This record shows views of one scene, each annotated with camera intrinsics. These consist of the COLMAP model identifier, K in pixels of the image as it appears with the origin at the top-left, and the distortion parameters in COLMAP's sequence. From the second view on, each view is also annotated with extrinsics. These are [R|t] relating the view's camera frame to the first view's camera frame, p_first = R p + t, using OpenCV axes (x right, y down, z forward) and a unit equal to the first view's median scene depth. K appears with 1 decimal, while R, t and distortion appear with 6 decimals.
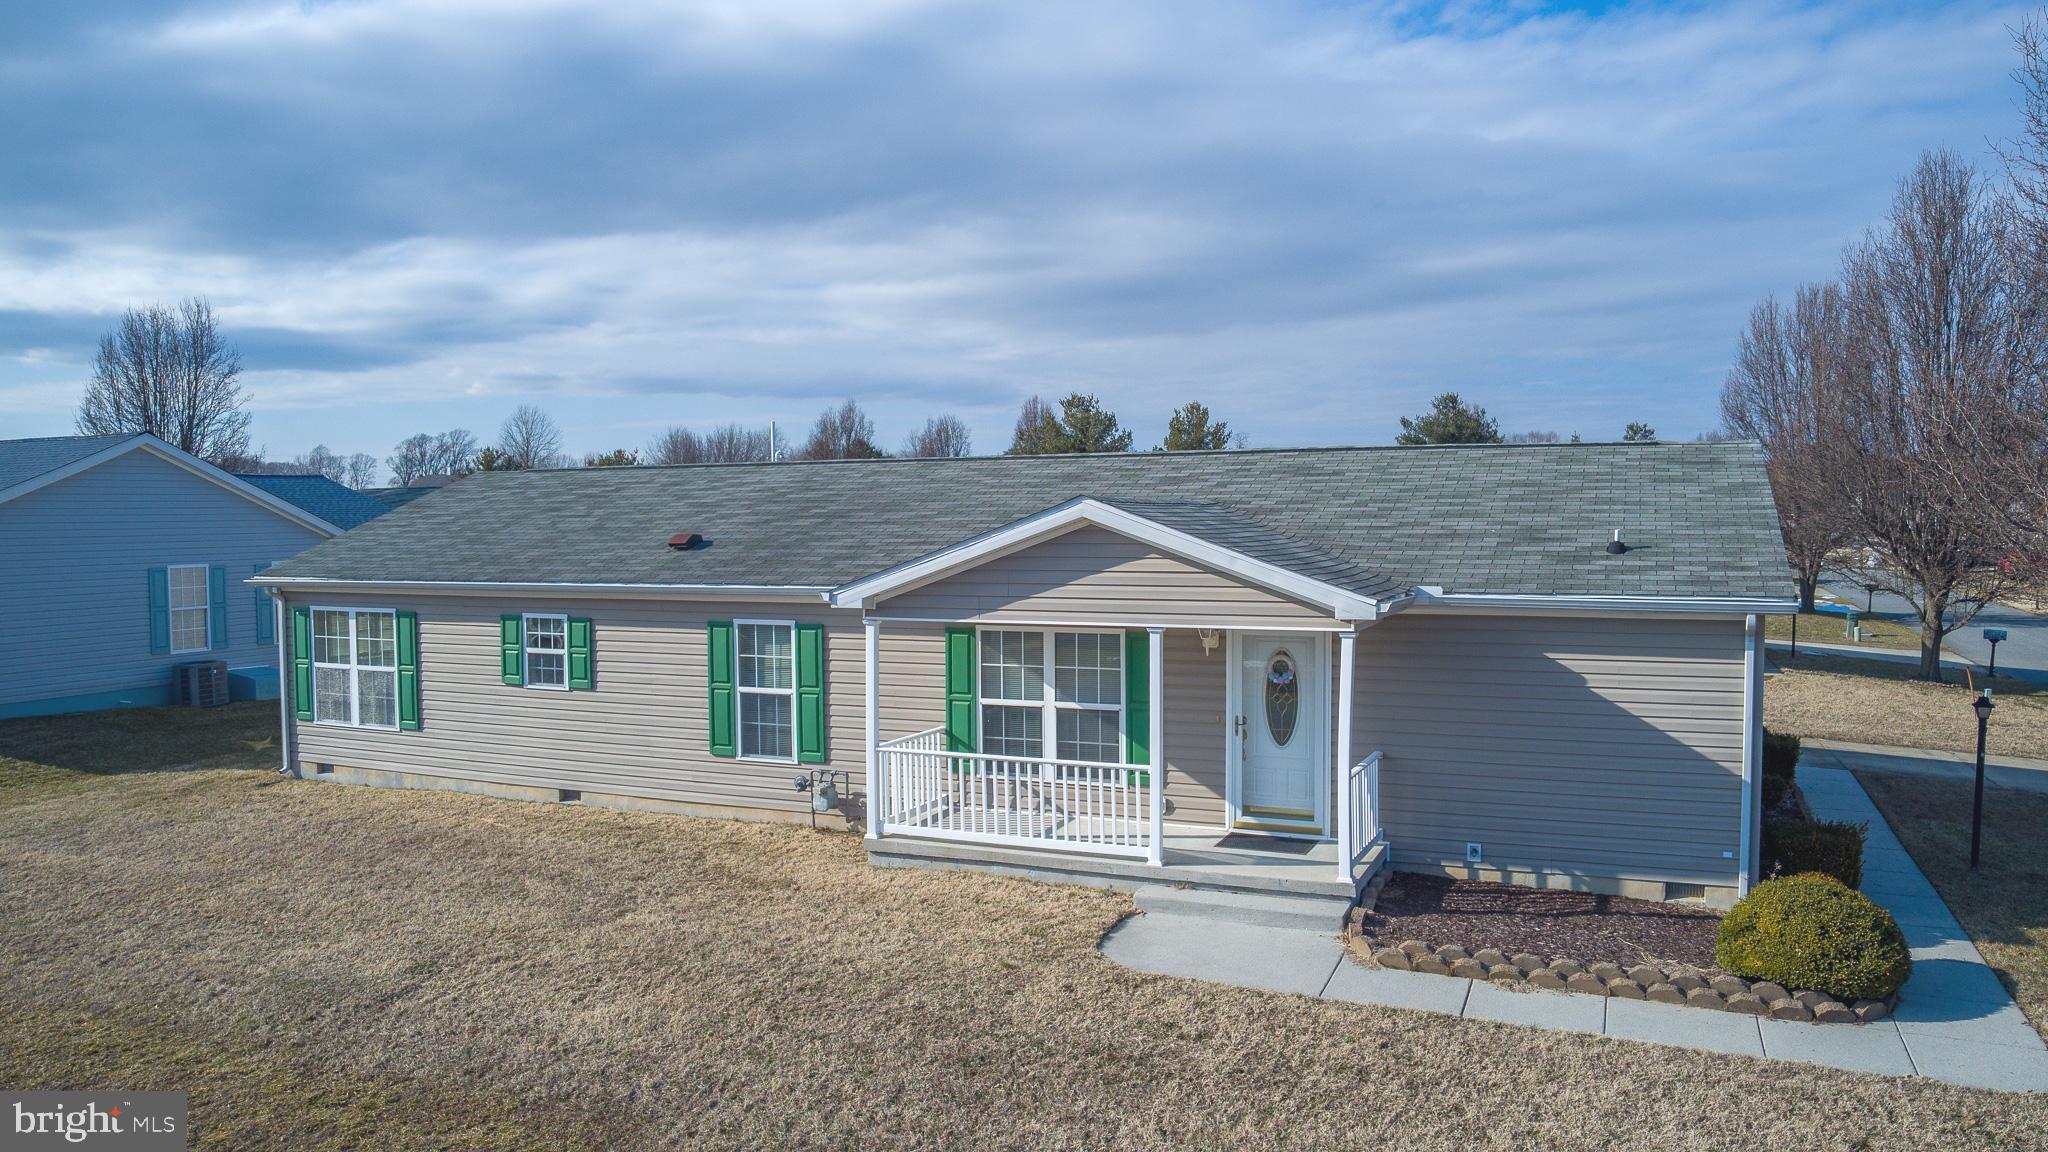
lens RADIAL K [[1416.4, 0, 1061.5], [0, 1416.4, 576.4], [0, 0, 1]] dist [-0.083720, 0.003005]
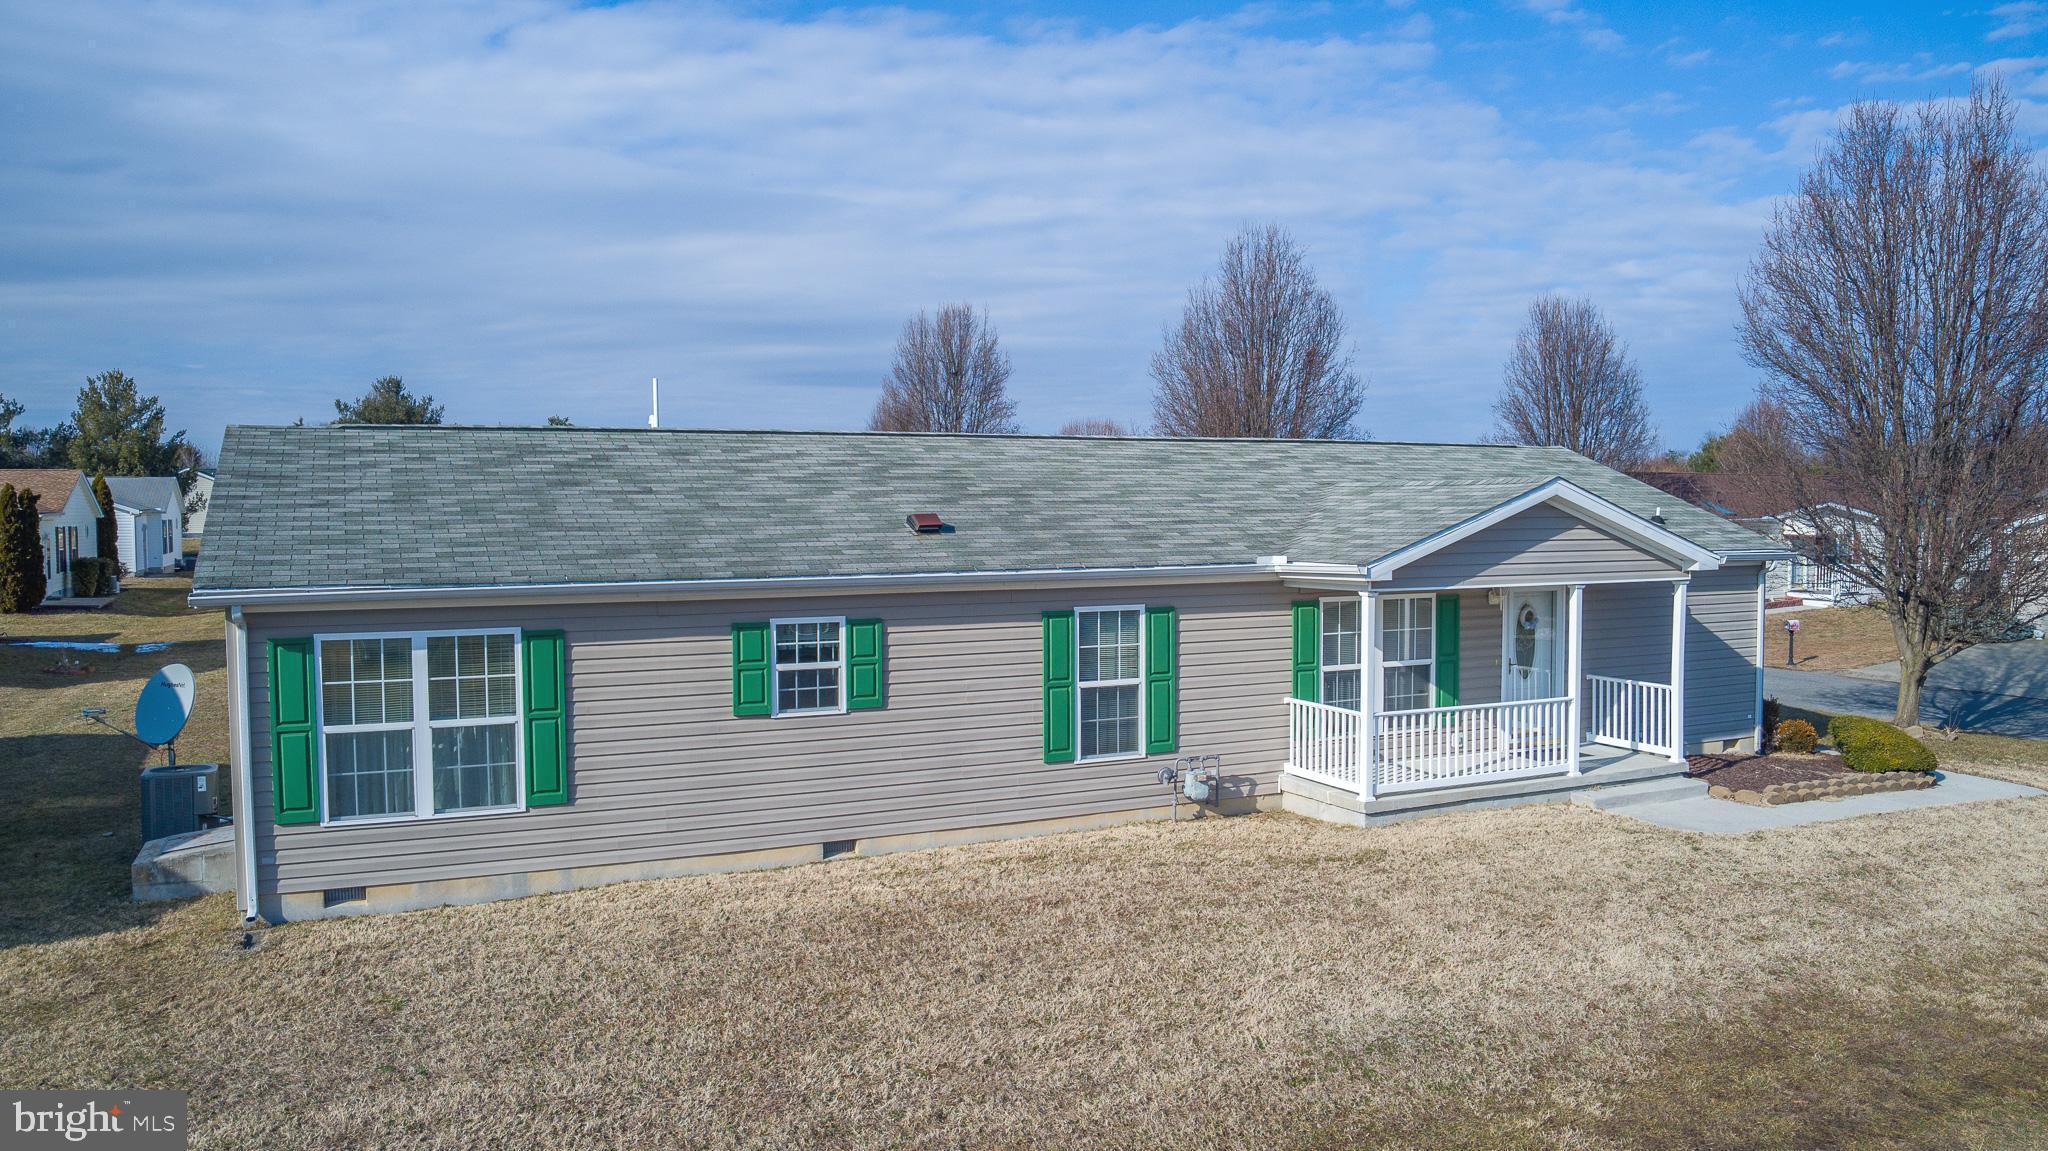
lens RADIAL K [[1460.4, 0, 1024.0], [0, 1460.4, 575.5], [0, 0, 1]] dist [-0.082970, 0.001810]
pose [[0.663595, -0.031607, 0.747424, -1.023227], [0.030933, 0.999412, 0.014799, -0.005209], [-0.747452, 0.013300, 0.664183, 0.438956]]
